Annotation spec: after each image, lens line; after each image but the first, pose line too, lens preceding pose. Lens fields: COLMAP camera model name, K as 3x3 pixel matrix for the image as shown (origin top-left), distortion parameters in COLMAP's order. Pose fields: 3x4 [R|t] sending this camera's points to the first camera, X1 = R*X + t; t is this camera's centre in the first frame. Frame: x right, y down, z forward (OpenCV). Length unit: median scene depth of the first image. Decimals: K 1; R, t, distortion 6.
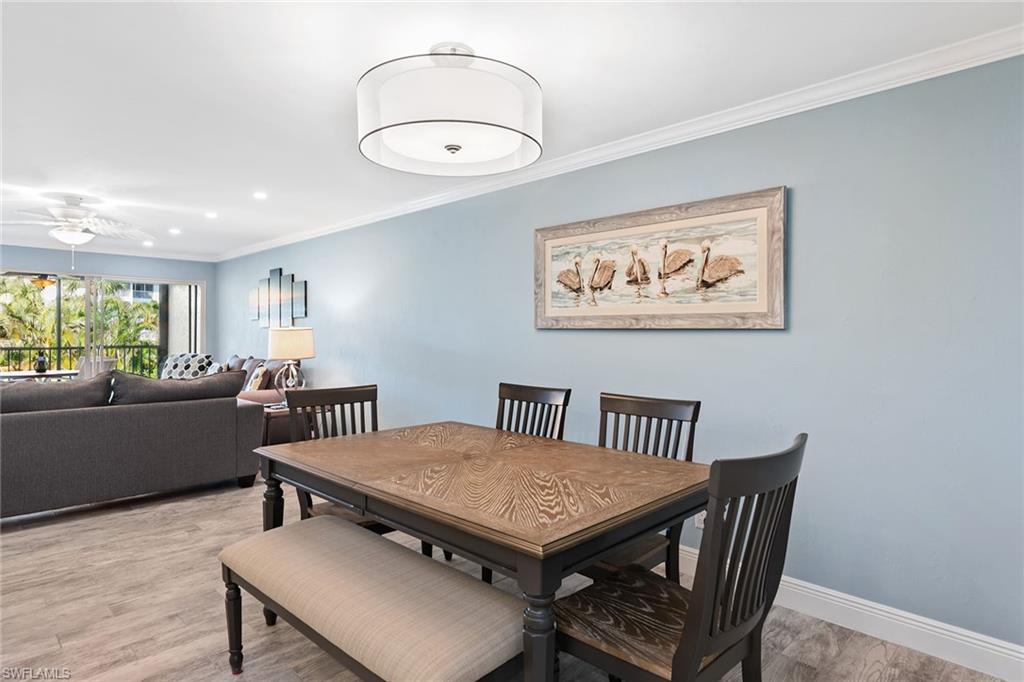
lens RADIAL K [[553.9, 0, 512.0], [0, 553.9, 341.0], [0, 0, 1]] dist [0.011562, -0.000191]
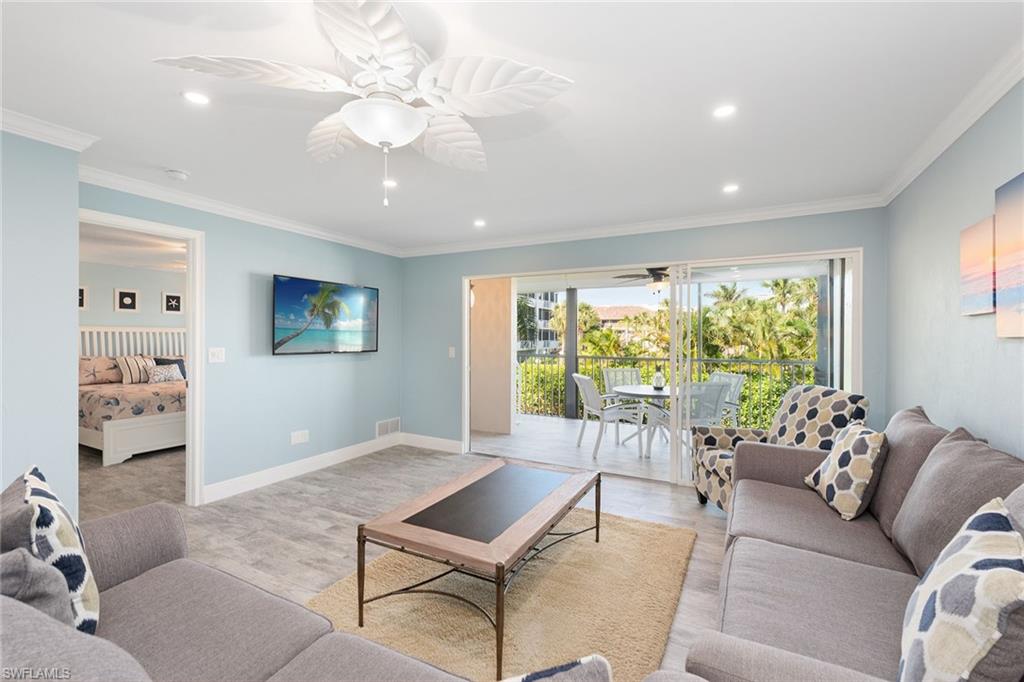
lens RADIAL K [[439.1, 0, 512.0], [0, 439.1, 341.0], [0, 0, 1]] dist [0.015734, -0.000086]
pose [[0.288071, 0.004507, -0.957598, -0.647243], [-0.017352, 0.999849, -0.000514, -0.037793], [0.957452, 0.016765, 0.288106, 1.465169]]
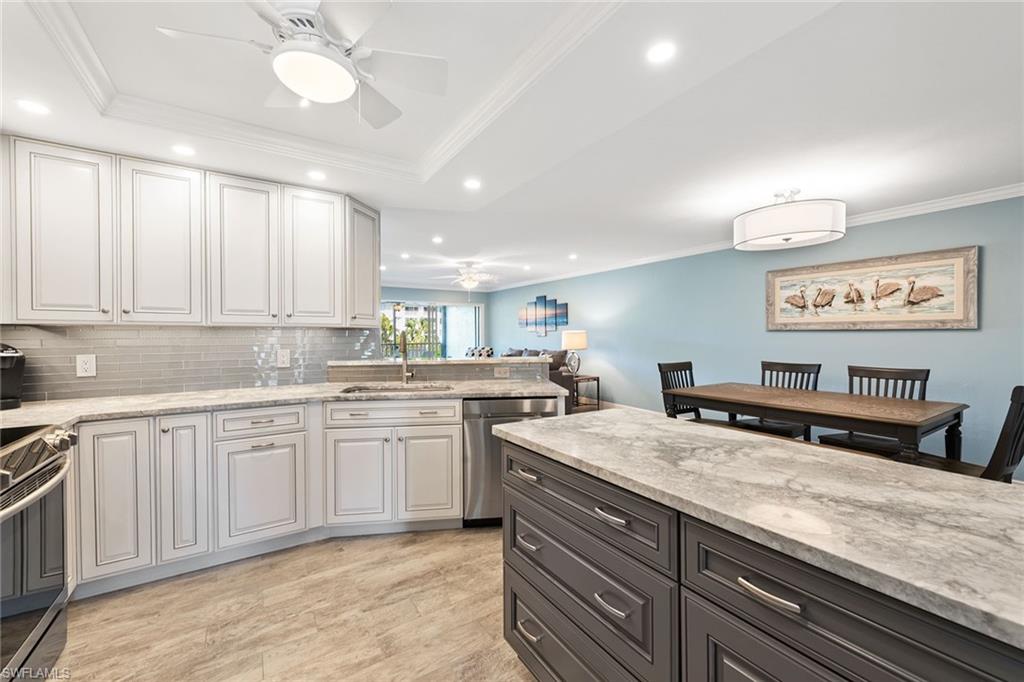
lens RADIAL K [[403.7, 0, 512.0], [0, 403.7, 341.0], [0, 0, 1]] dist [-0.000095, -0.000210]
pose [[0.974683, -0.004232, -0.223552, -0.509760], [0.004747, 0.999987, 0.001766, 0.005490], [0.223542, -0.002782, 0.974690, -0.428121]]
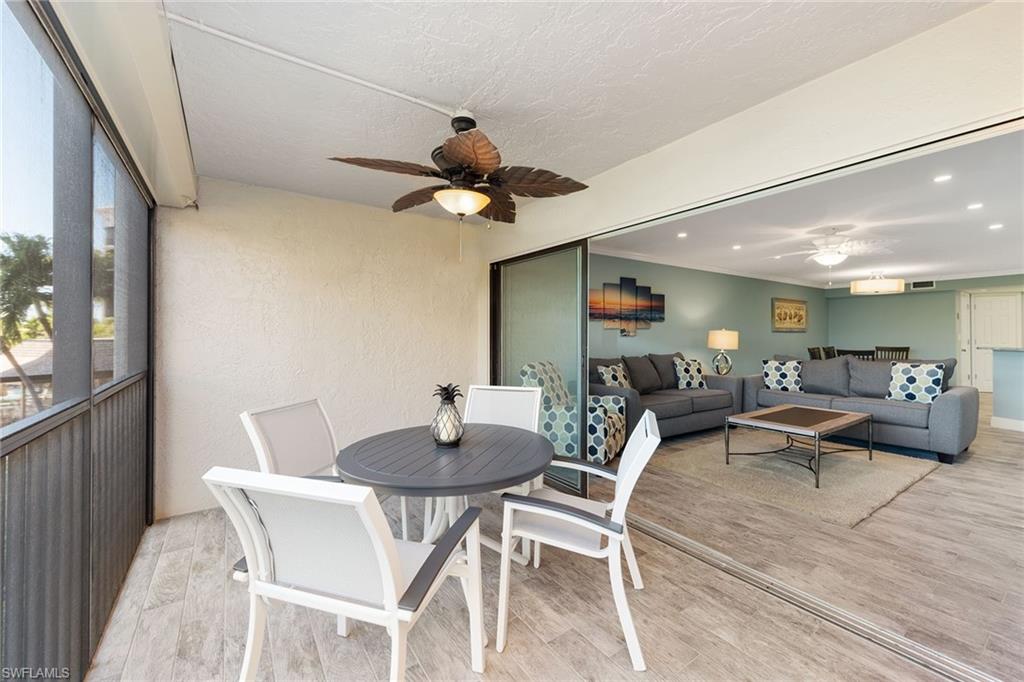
lens RADIAL K [[415.3, 0, 530.6], [0, 415.3, 327.1], [0, 0, 1]] dist [0.001785, 0.000098]
pose [[0.164010, 0.007387, 0.986431, -2.768353], [0.015078, 0.999836, -0.009994, -0.046770], [-0.986343, 0.016513, 0.163871, 2.241157]]
